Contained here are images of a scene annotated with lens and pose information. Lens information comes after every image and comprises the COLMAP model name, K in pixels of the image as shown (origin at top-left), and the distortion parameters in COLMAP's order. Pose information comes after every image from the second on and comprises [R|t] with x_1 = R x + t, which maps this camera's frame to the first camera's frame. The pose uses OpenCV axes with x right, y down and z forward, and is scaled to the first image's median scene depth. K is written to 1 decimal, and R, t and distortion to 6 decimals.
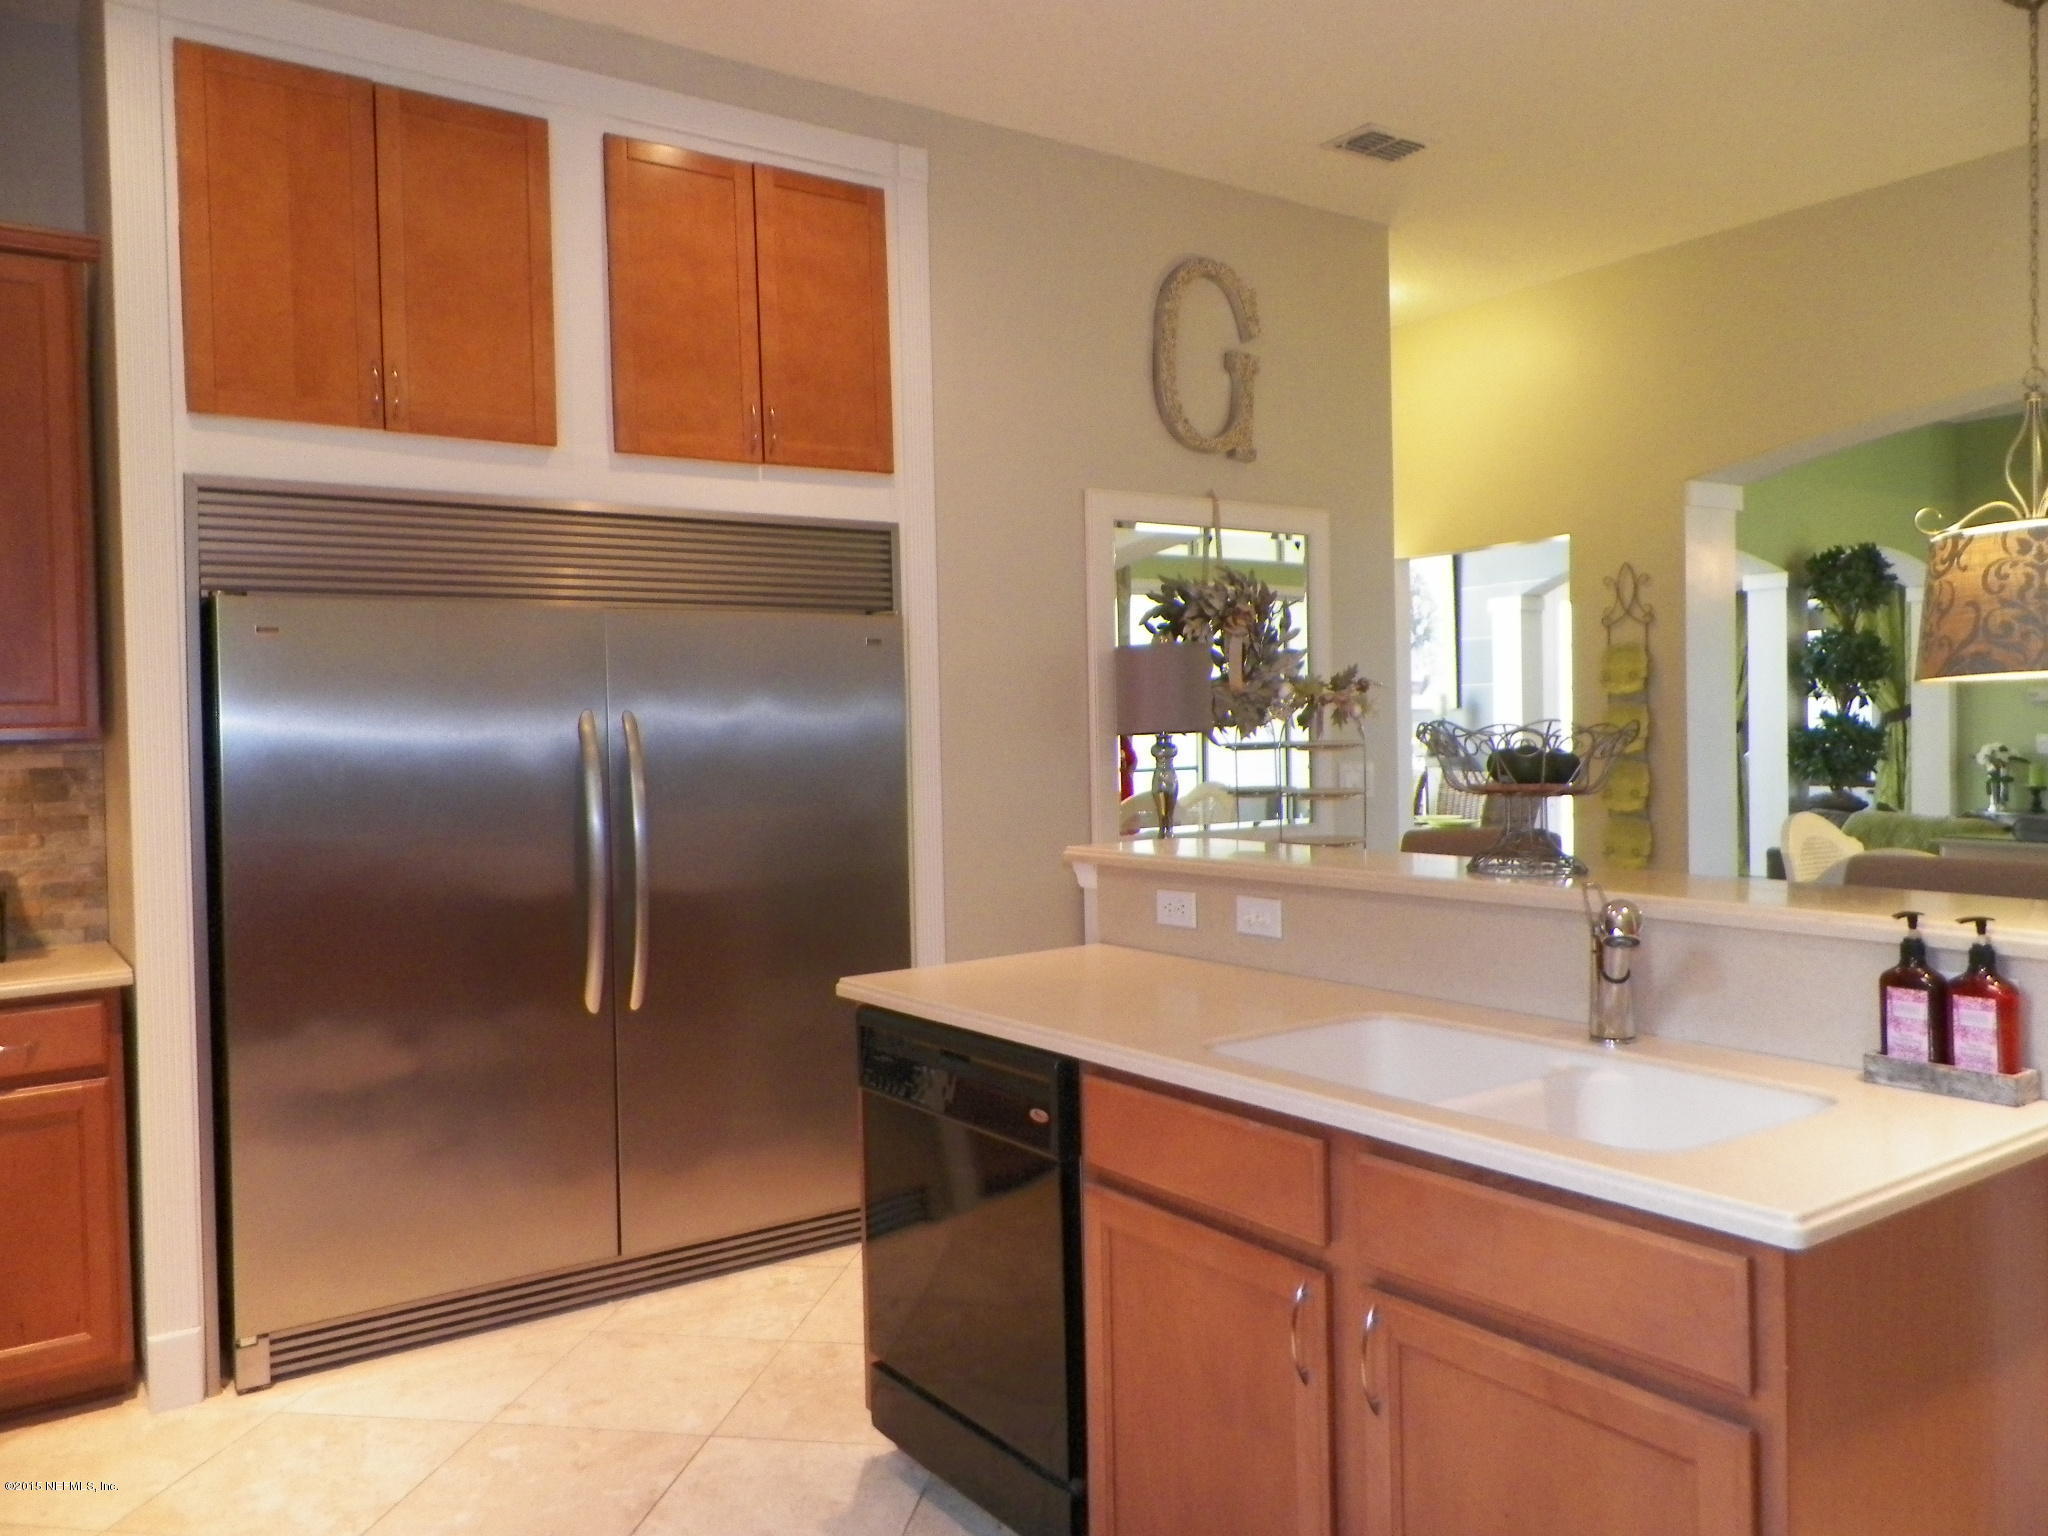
lens RADIAL K [[1534.2, 0, 1027.3], [0, 1534.2, 746.9], [0, 0, 1]] dist [0.013582, -0.003141]
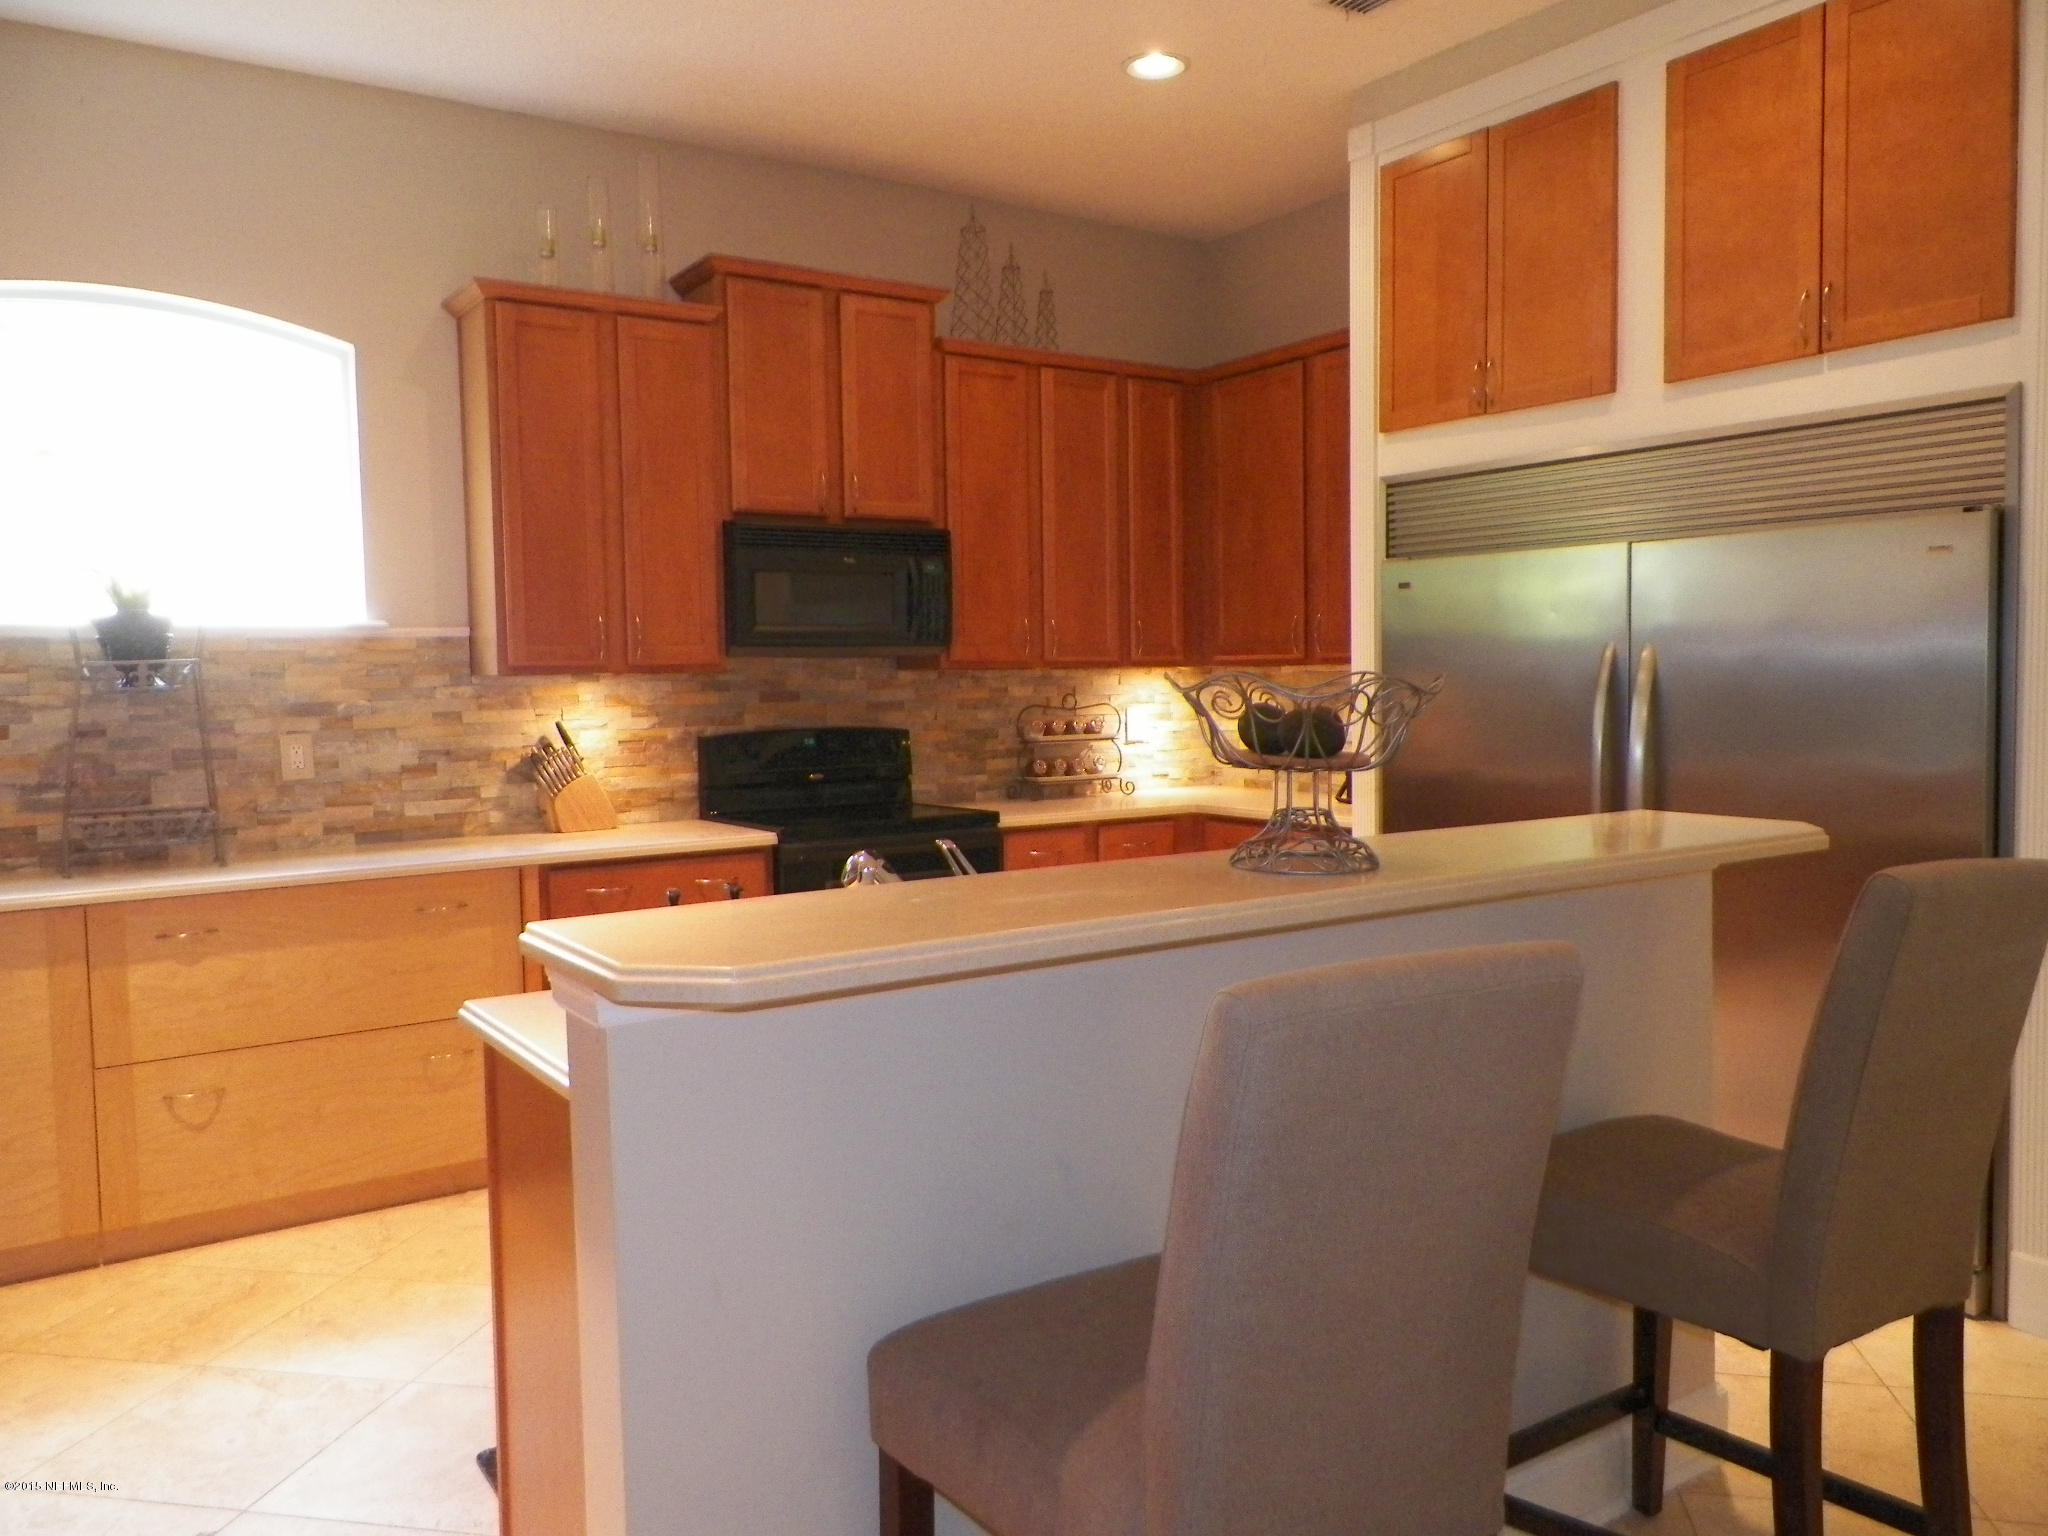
lens RADIAL K [[1534.2, 0, 1027.3], [0, 1534.2, 746.9], [0, 0, 1]] dist [0.013582, -0.003141]
pose [[-0.029547, 0.074050, -0.996817, 0.759615], [-0.000670, 0.997250, 0.074102, -0.028471], [0.999563, 0.002857, -0.029416, 0.606710]]
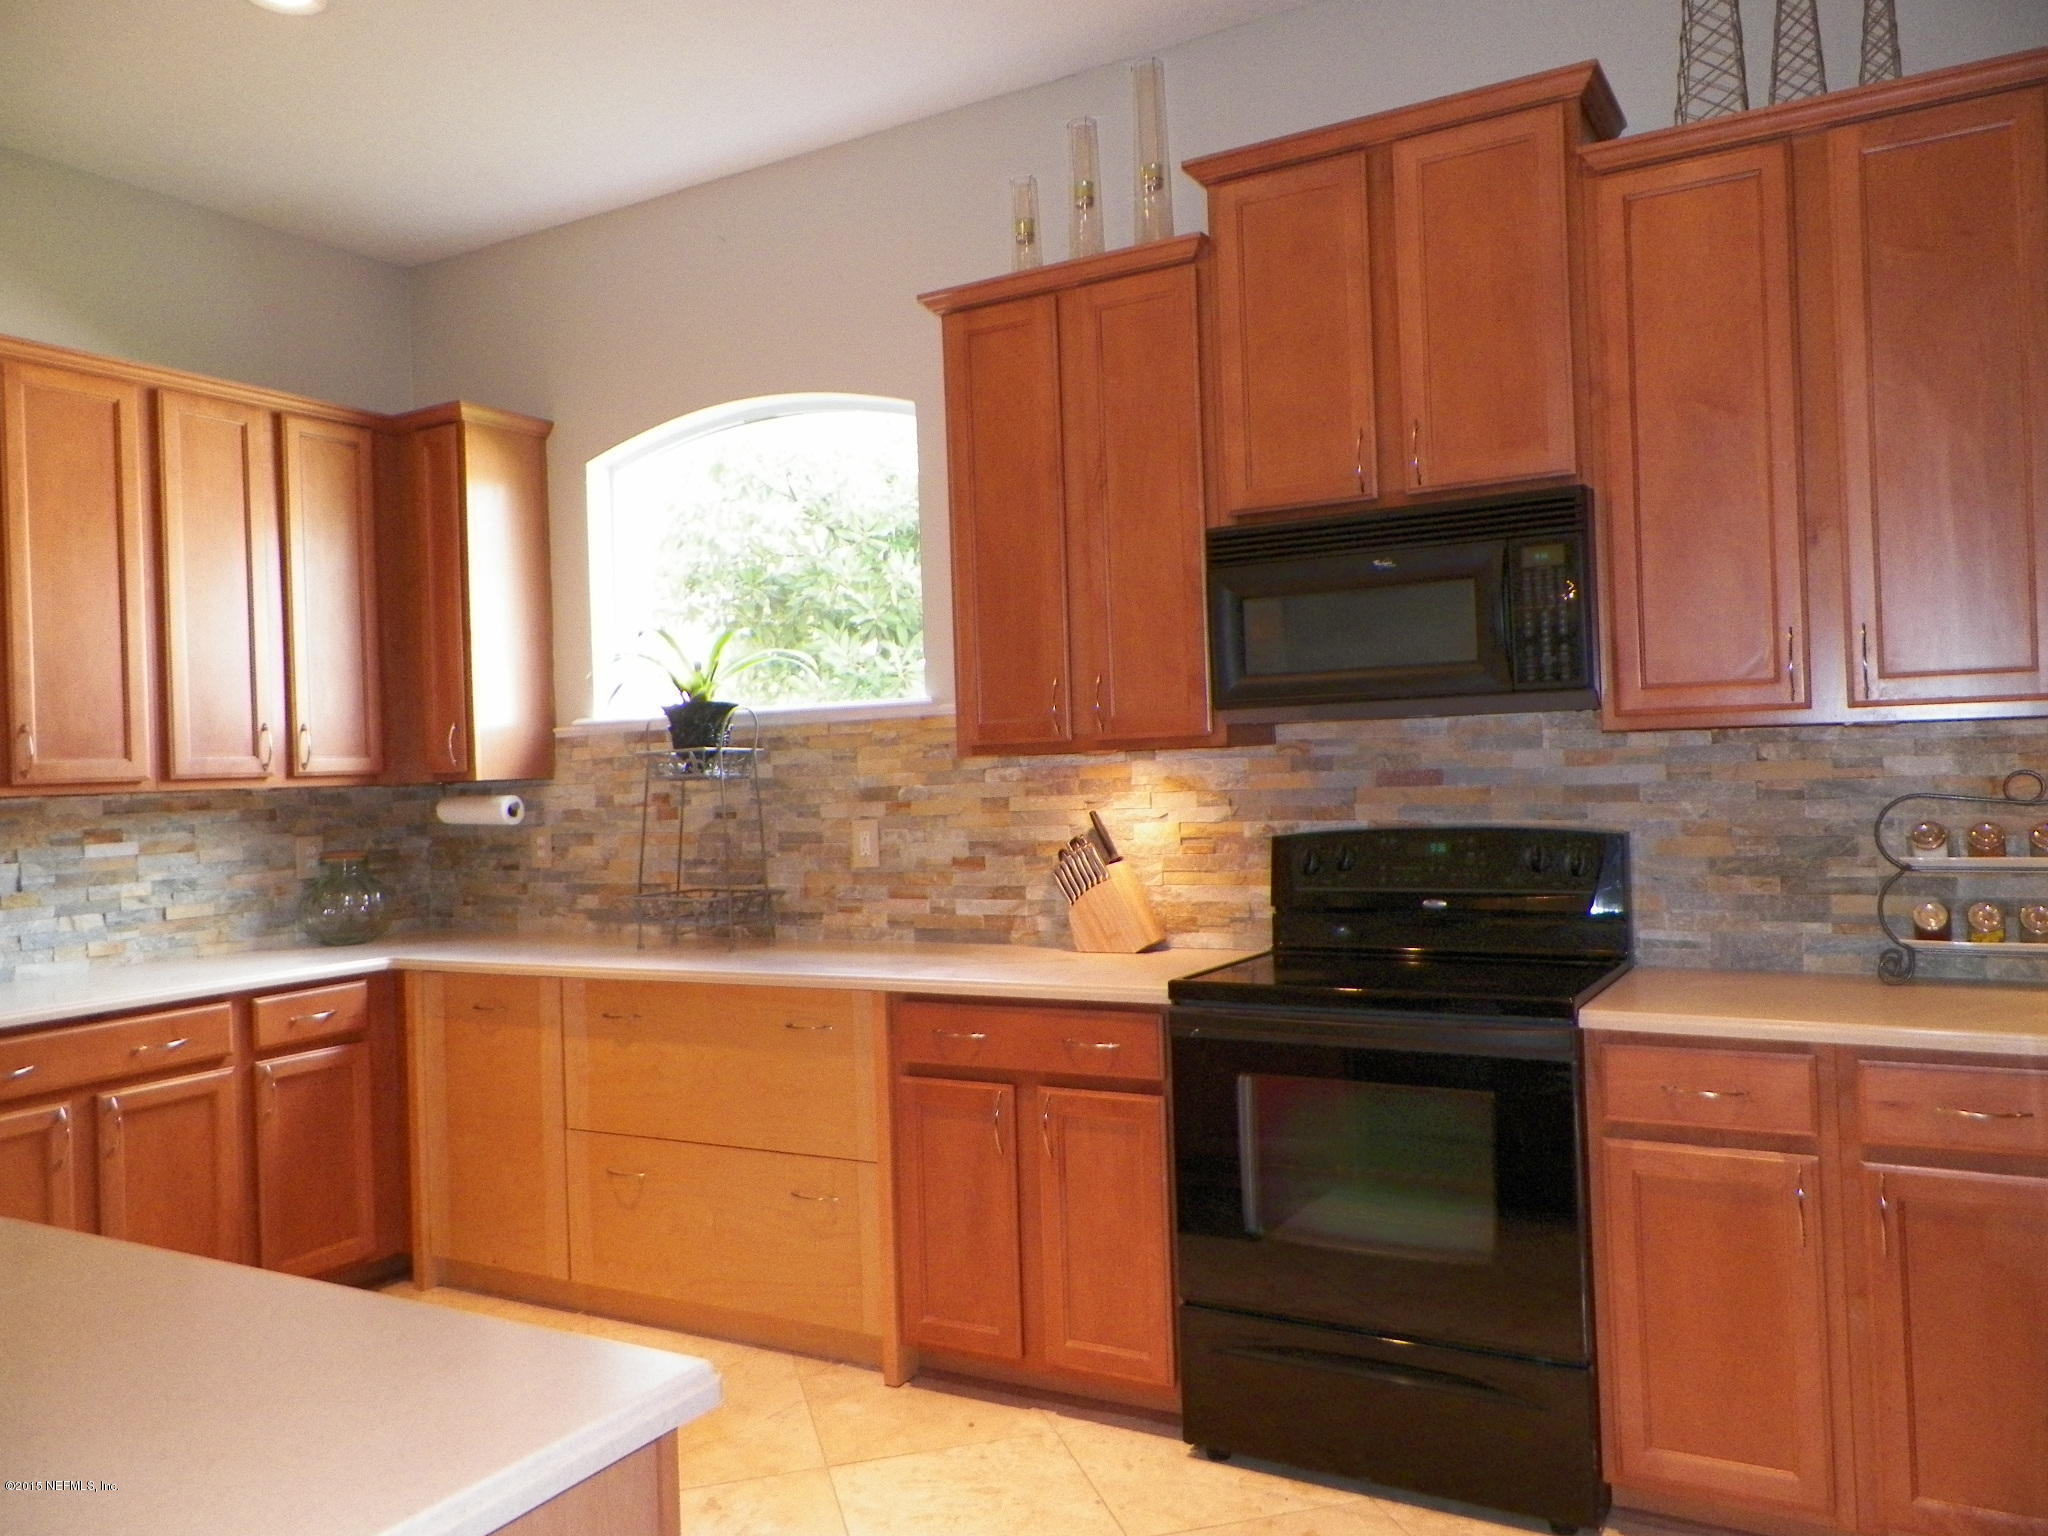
lens RADIAL K [[1534.2, 0, 1027.3], [0, 1534.2, 746.9], [0, 0, 1]] dist [0.013582, -0.003141]
pose [[-0.908455, 0.050658, -0.414901, -0.029926], [0.050052, 0.998670, 0.012341, -0.012110], [0.414974, -0.009555, -0.909783, 1.078460]]
